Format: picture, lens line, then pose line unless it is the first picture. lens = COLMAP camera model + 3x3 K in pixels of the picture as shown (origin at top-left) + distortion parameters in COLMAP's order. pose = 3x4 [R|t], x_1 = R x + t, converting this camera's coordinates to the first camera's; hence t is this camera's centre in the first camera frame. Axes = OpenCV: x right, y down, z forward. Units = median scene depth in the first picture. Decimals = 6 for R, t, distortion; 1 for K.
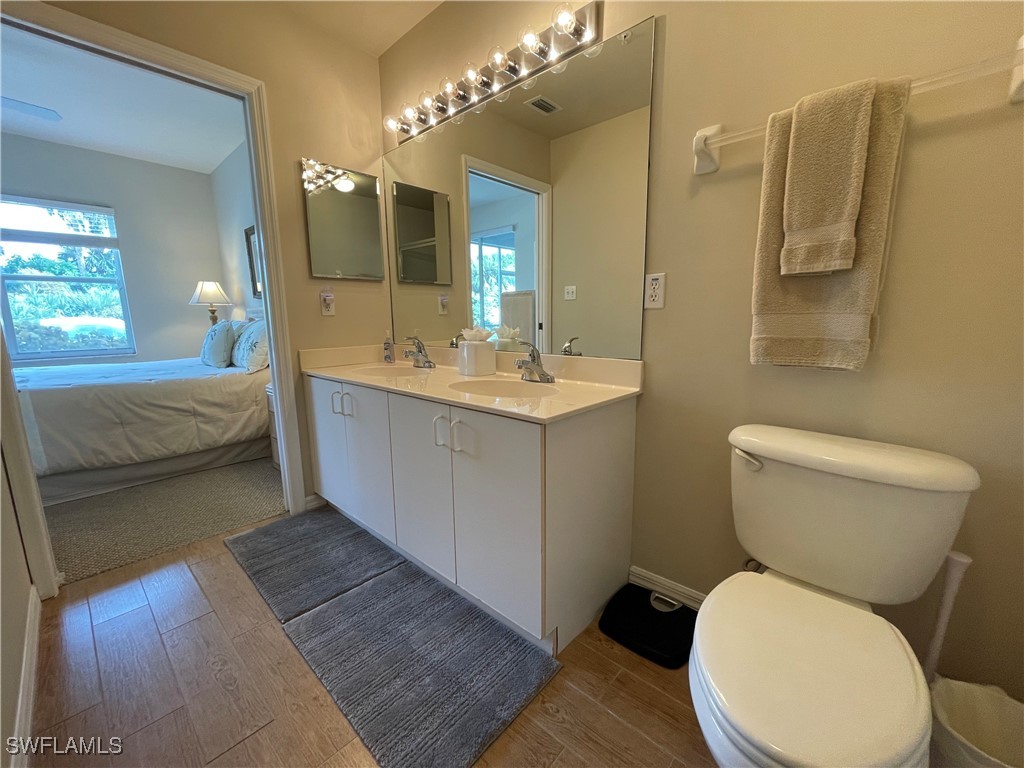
lens RADIAL K [[413.7, 0, 510.2], [0, 413.7, 387.3], [0, 0, 1]] dist [-0.002739, 0.000465]
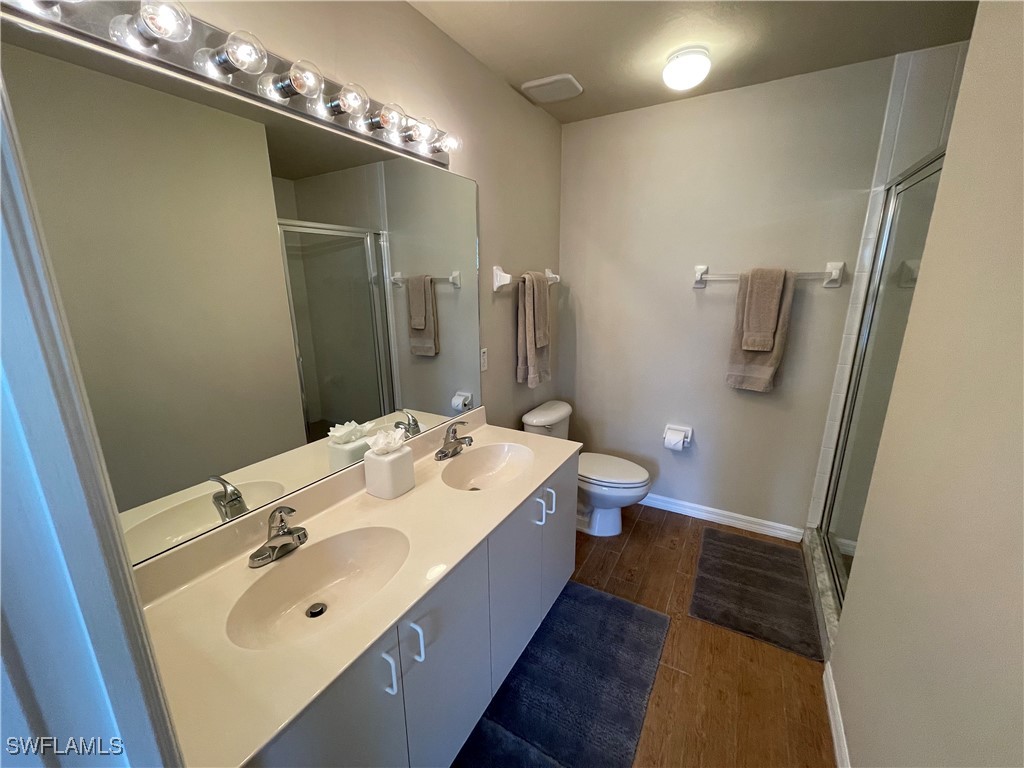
lens RADIAL K [[413.7, 0, 507.5], [0, 413.7, 381.6], [0, 0, 1]] dist [-0.002739, 0.000465]
pose [[-0.215855, -0.233653, 0.948057, -1.148838], [0.181000, 0.944545, 0.273998, -0.565849], [-0.959503, 0.230742, -0.161593, 1.195257]]
